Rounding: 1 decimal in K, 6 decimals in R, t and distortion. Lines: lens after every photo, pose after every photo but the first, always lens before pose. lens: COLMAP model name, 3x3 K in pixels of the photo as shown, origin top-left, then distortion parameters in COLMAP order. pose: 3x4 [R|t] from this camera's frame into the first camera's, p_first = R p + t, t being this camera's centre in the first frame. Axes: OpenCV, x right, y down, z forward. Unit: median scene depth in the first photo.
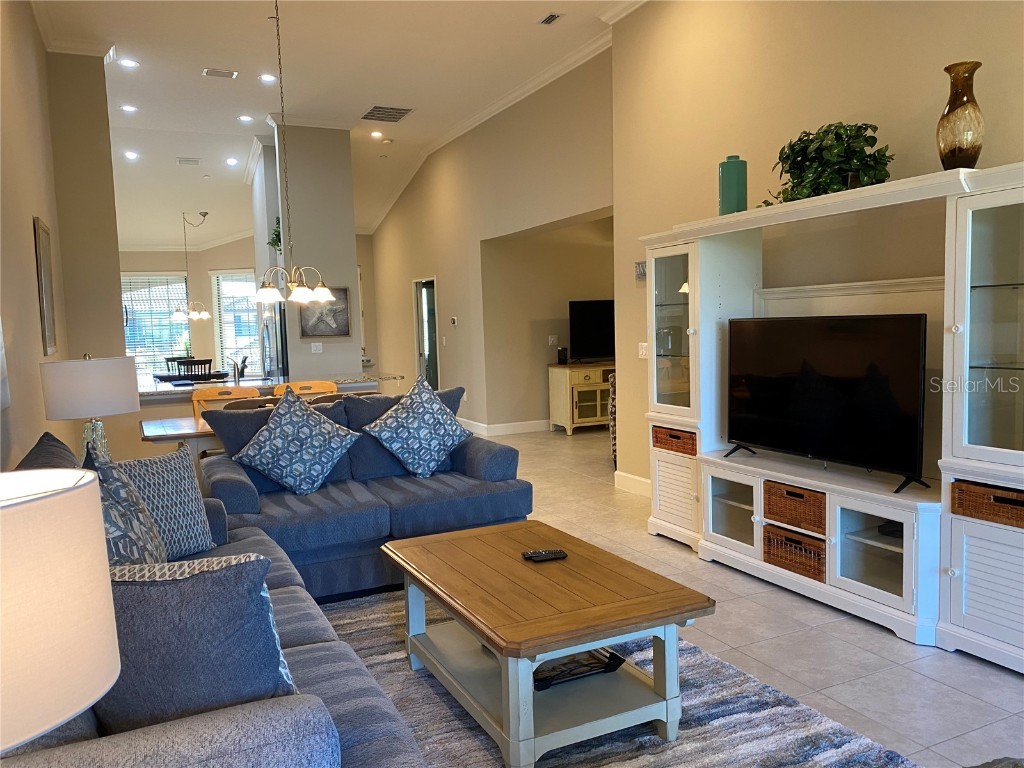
lens RADIAL K [[763.1, 0, 512.0], [0, 763.1, 384.0], [0, 0, 1]] dist [0.066849, -0.088152]
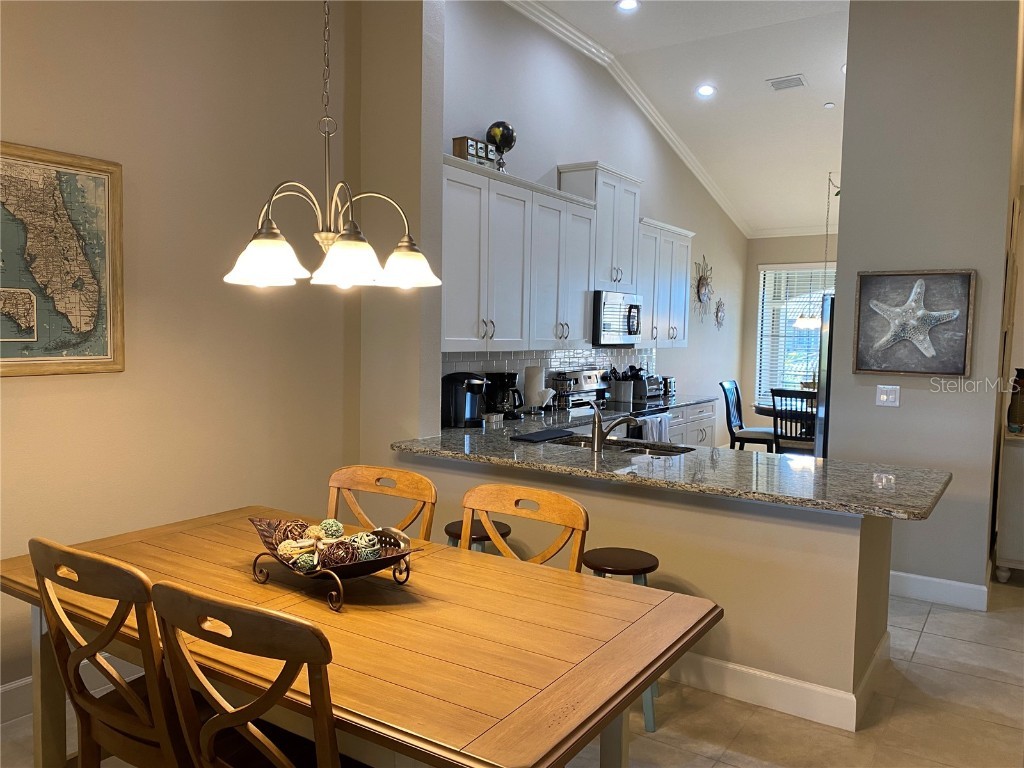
lens RADIAL K [[784.4, 0, 512.0], [0, 784.4, 384.0], [0, 0, 1]] dist [0.055036, -0.050352]
pose [[0.525705, 0.096660, -0.845157, 0.098713], [-0.107518, 0.993106, 0.046702, -0.112793], [0.843845, 0.066318, 0.532473, 1.136930]]
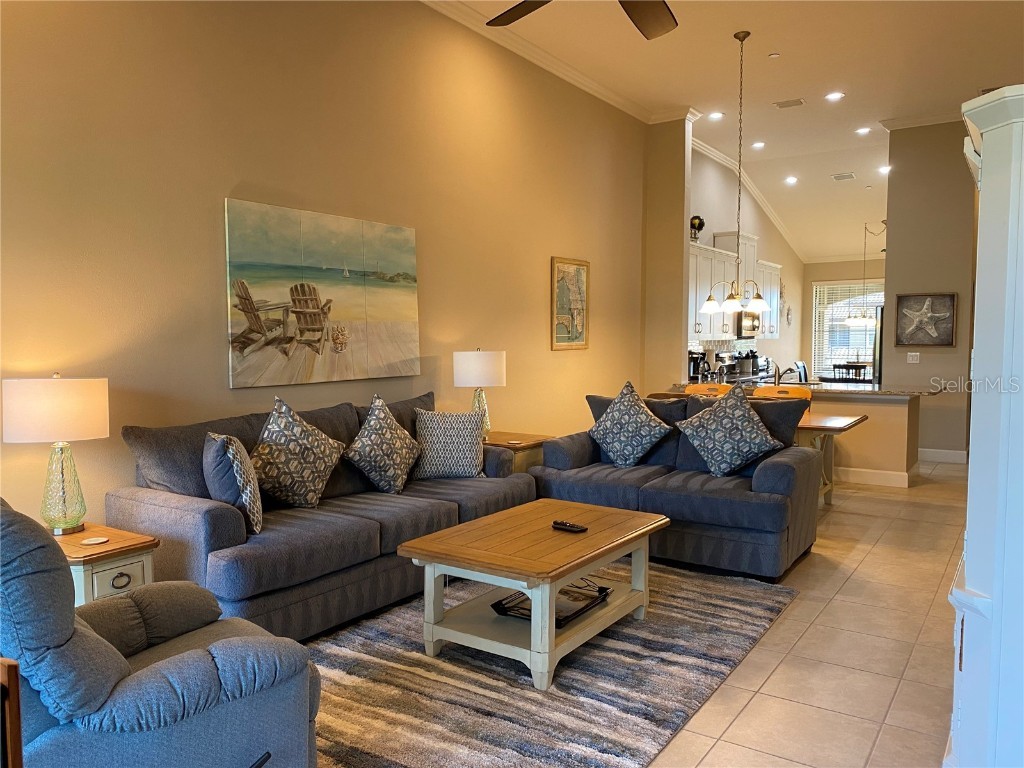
lens RADIAL K [[763.1, 0, 512.0], [0, 763.1, 384.0], [0, 0, 1]] dist [0.066849, -0.088152]
pose [[0.515569, 0.082094, -0.852906, 0.656028], [-0.085974, 0.995333, 0.043833, -0.030727], [0.852524, 0.050729, 0.520220, 0.181953]]
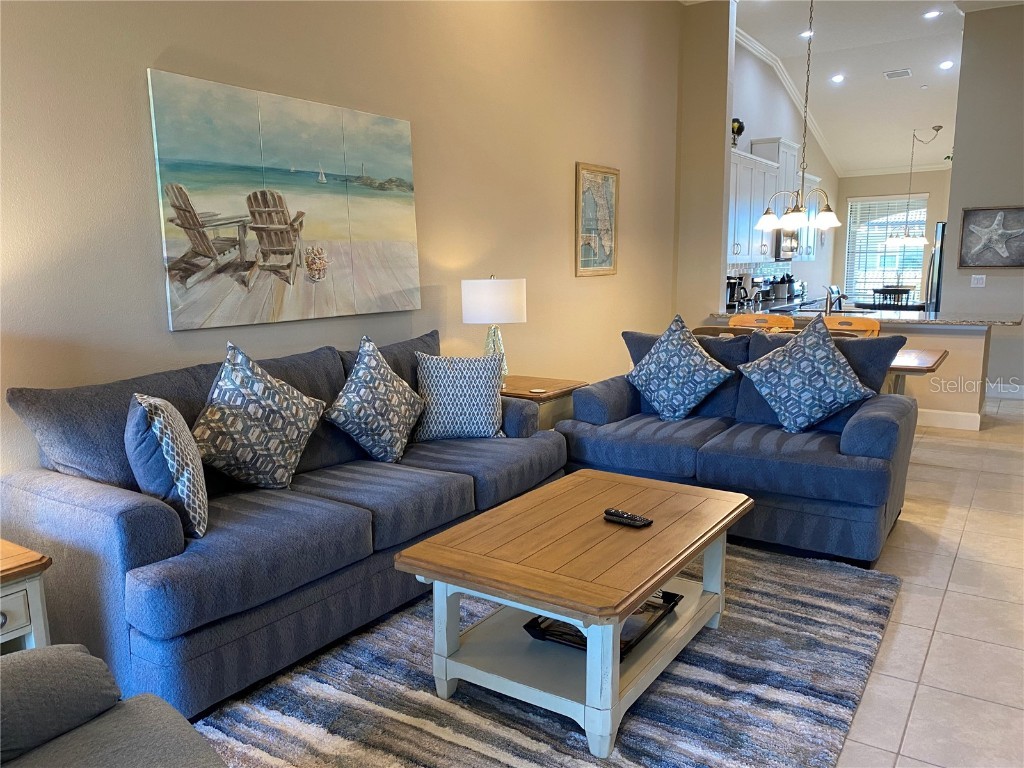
lens RADIAL K [[768.9, 0, 519.6], [0, 768.9, 390.9], [0, 0, 1]] dist [0.045161, -0.049577]
pose [[0.521844, 0.165641, -0.836804, 0.459059], [-0.078196, 0.986125, 0.146434, -0.030065], [0.849449, -0.010981, 0.527556, 0.271263]]
